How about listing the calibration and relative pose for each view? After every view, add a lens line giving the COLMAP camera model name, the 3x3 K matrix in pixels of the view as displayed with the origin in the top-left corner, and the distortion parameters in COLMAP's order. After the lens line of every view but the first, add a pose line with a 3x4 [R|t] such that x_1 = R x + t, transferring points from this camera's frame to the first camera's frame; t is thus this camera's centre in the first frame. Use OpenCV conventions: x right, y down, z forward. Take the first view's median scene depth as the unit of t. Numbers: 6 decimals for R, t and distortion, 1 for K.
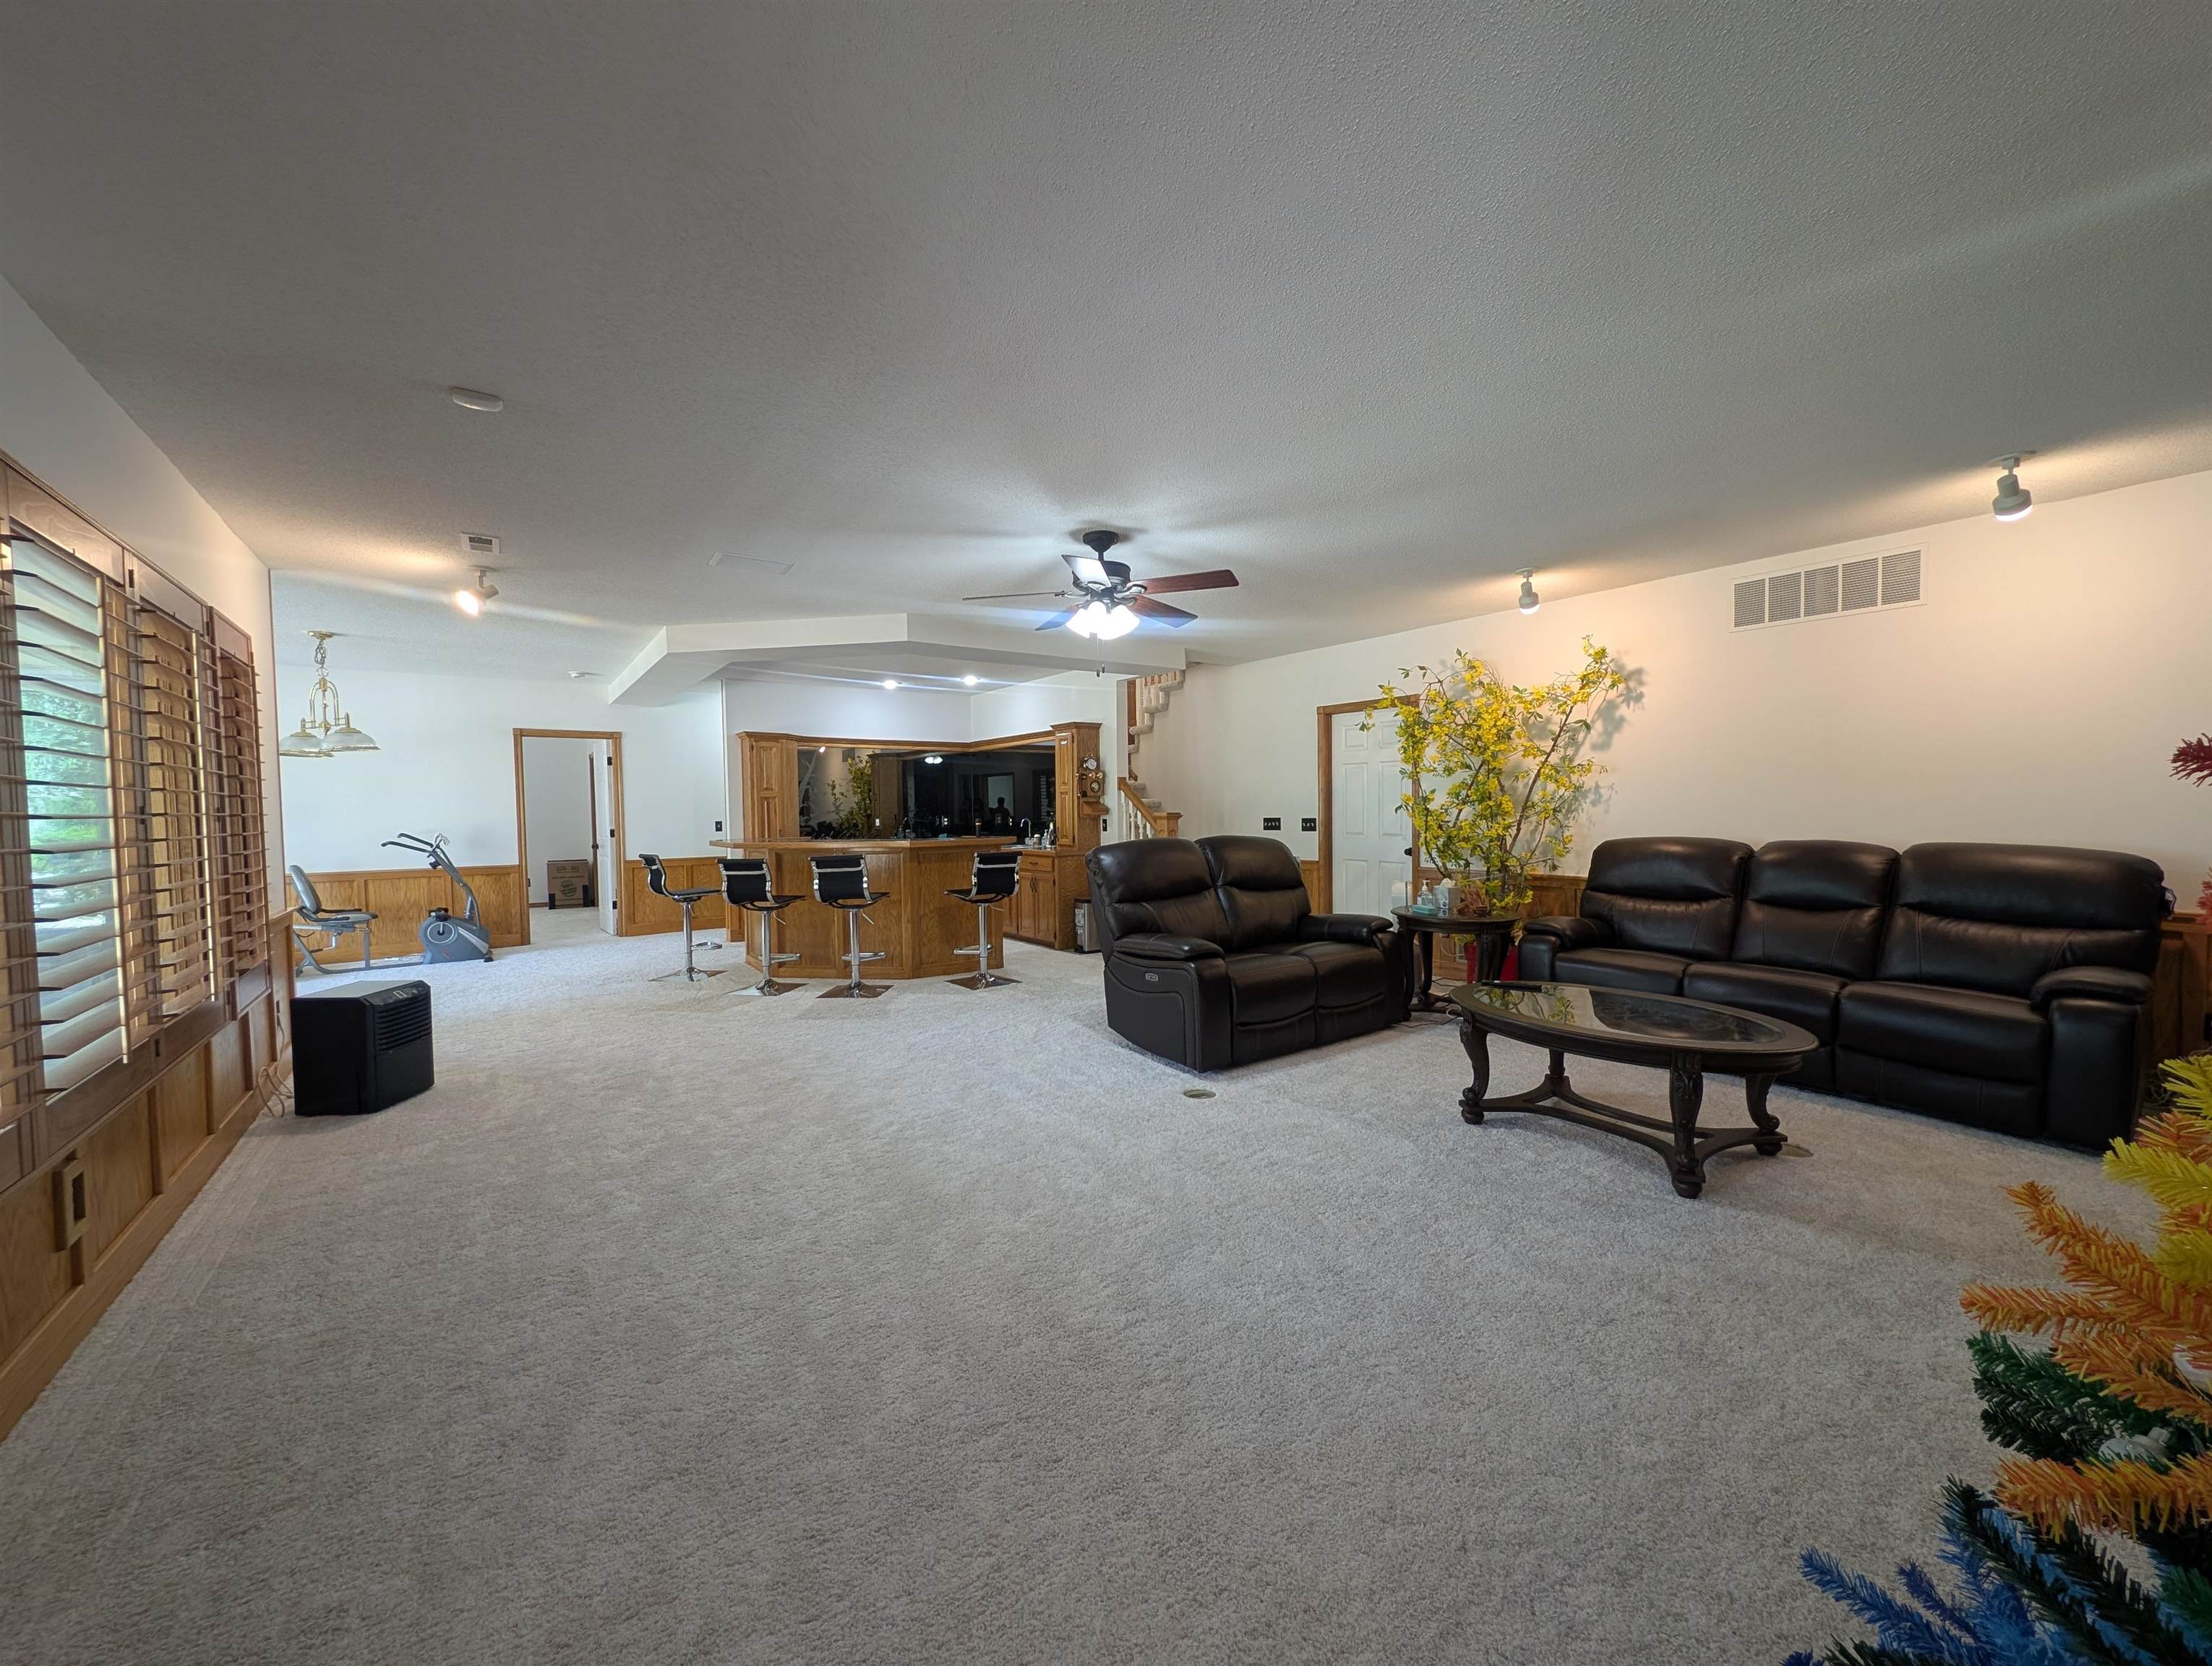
lens RADIAL K [[839.2, 0, 1105.7], [0, 839.2, 826.0], [0, 0, 1]] dist [0.007122, -0.003157]
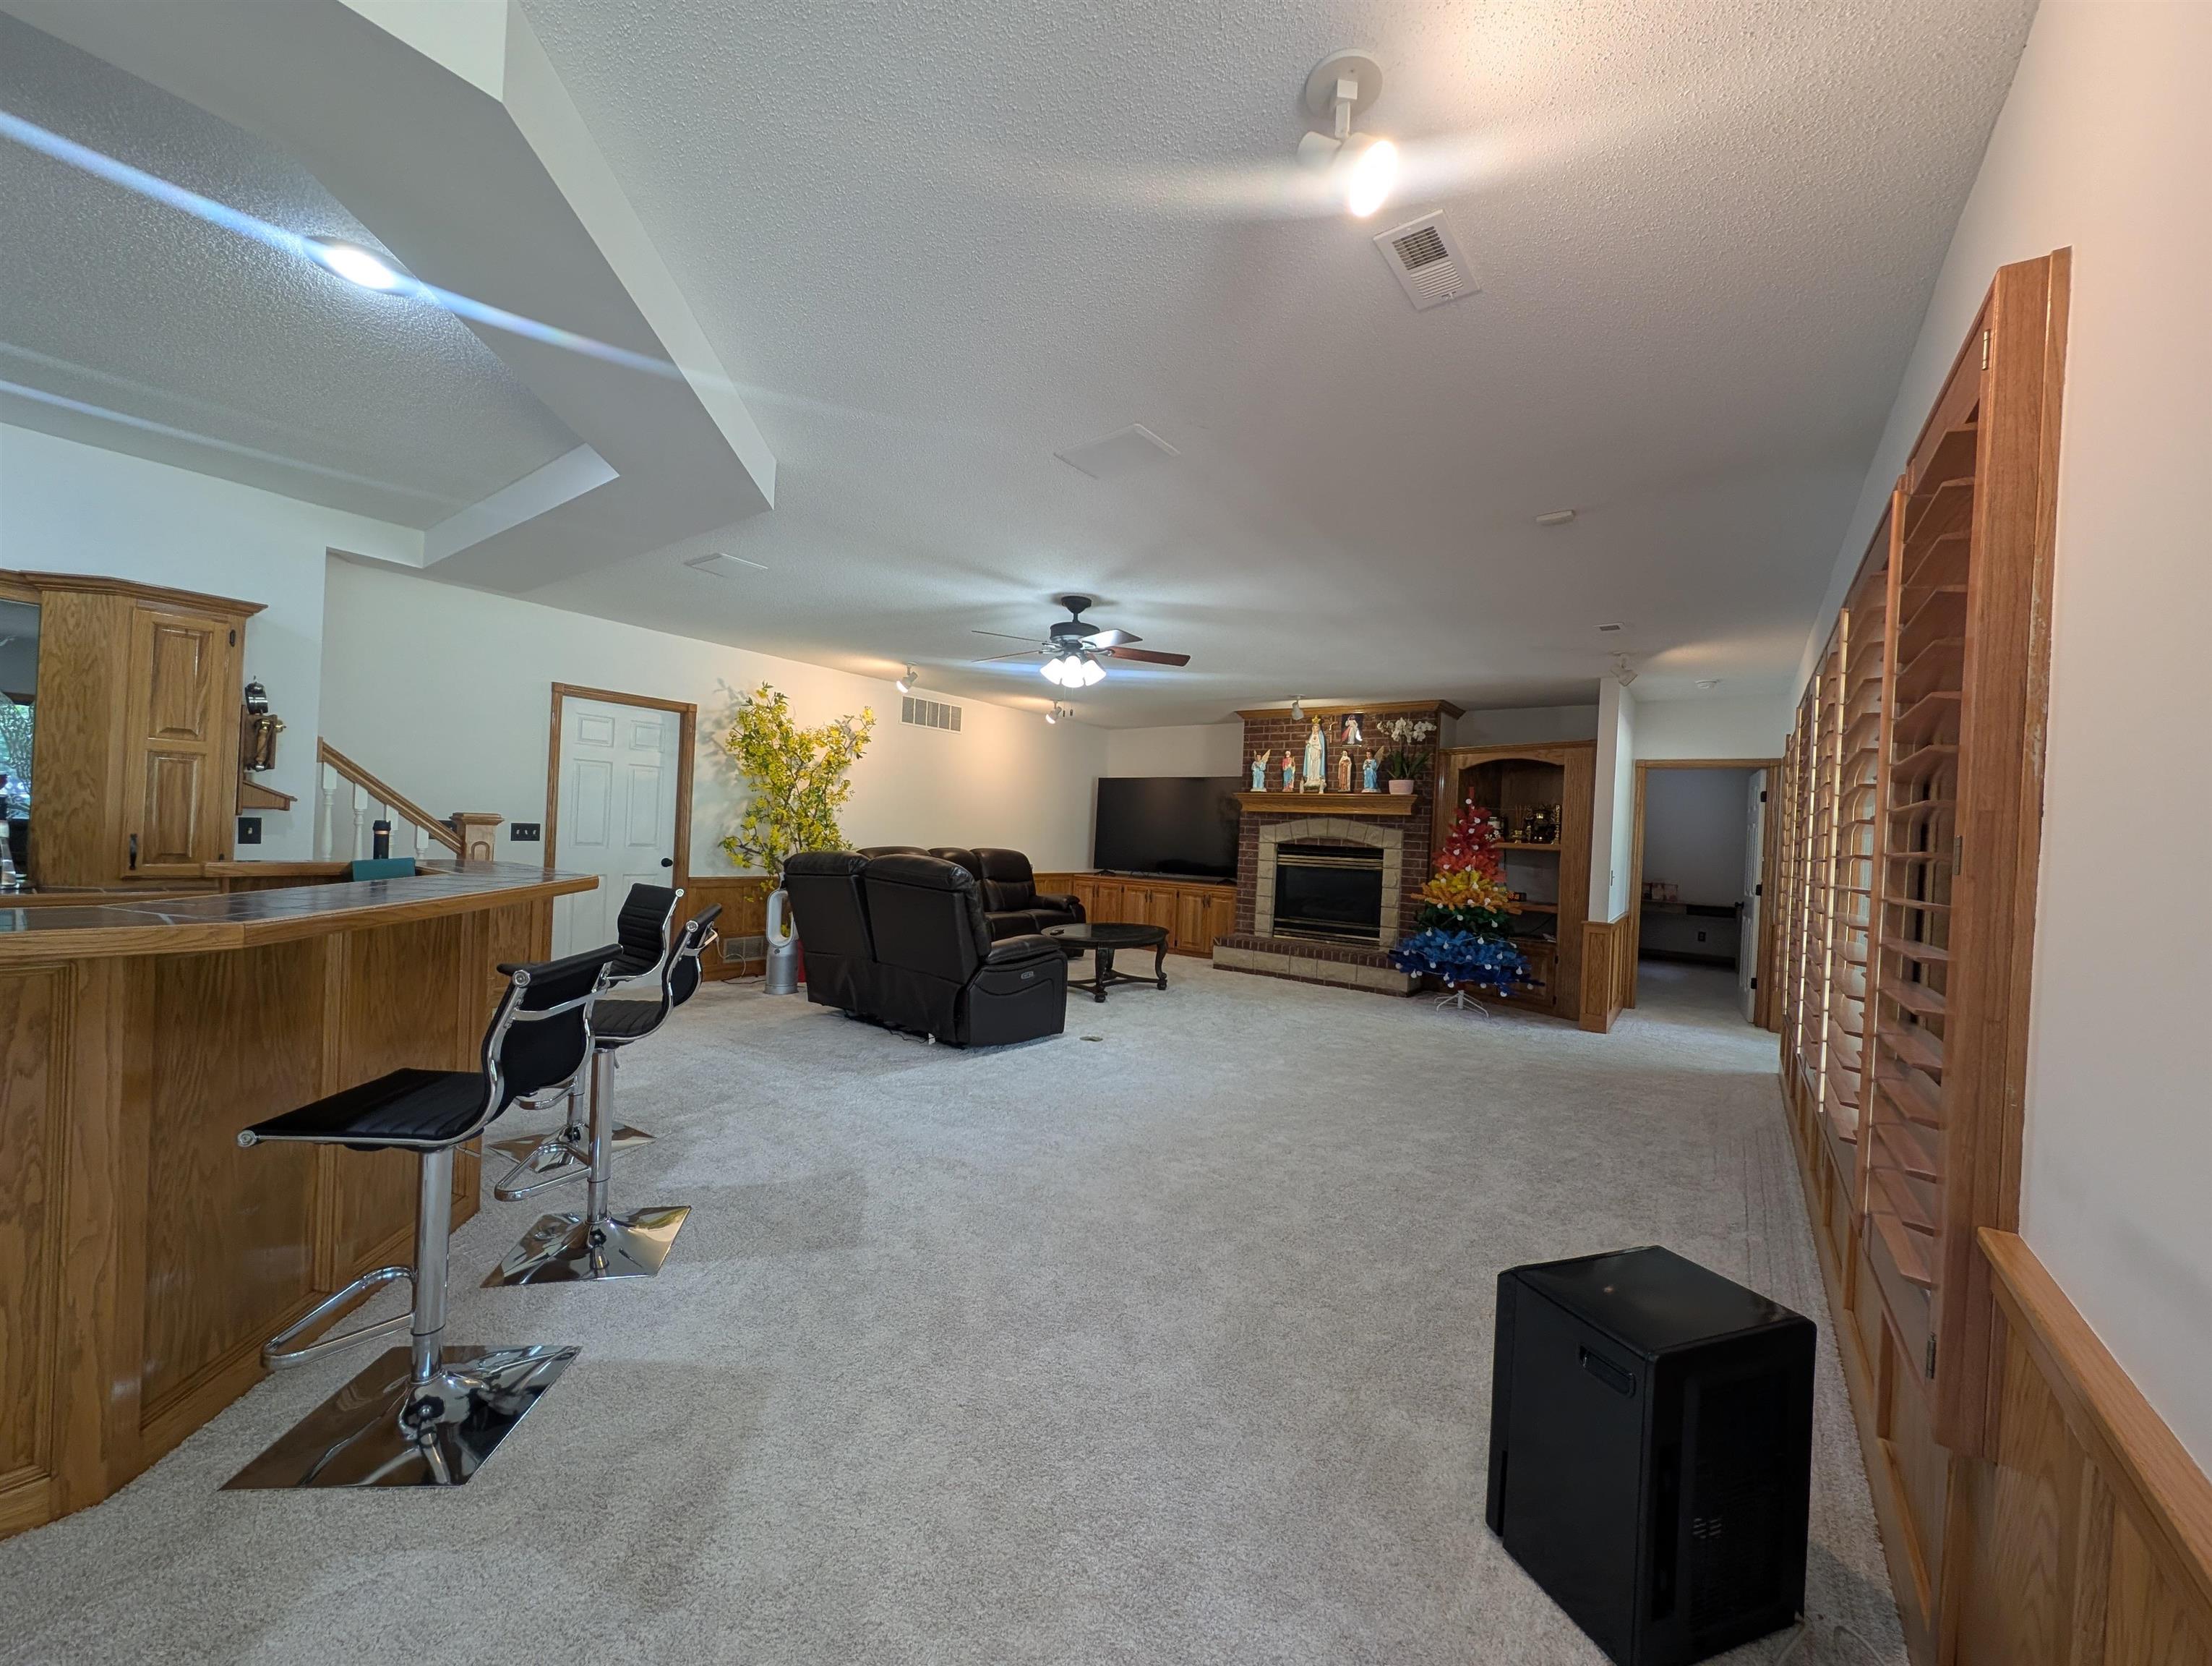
lens RADIAL K [[839.2, 0, 1097.8], [0, 839.2, 839.8], [0, 0, 1]] dist [0.007122, -0.003157]
pose [[-0.291952, -0.009725, 0.956384, -0.734147], [-0.023398, 0.999722, 0.003023, -0.010336], [-0.956147, -0.021495, -0.292098, 0.838408]]
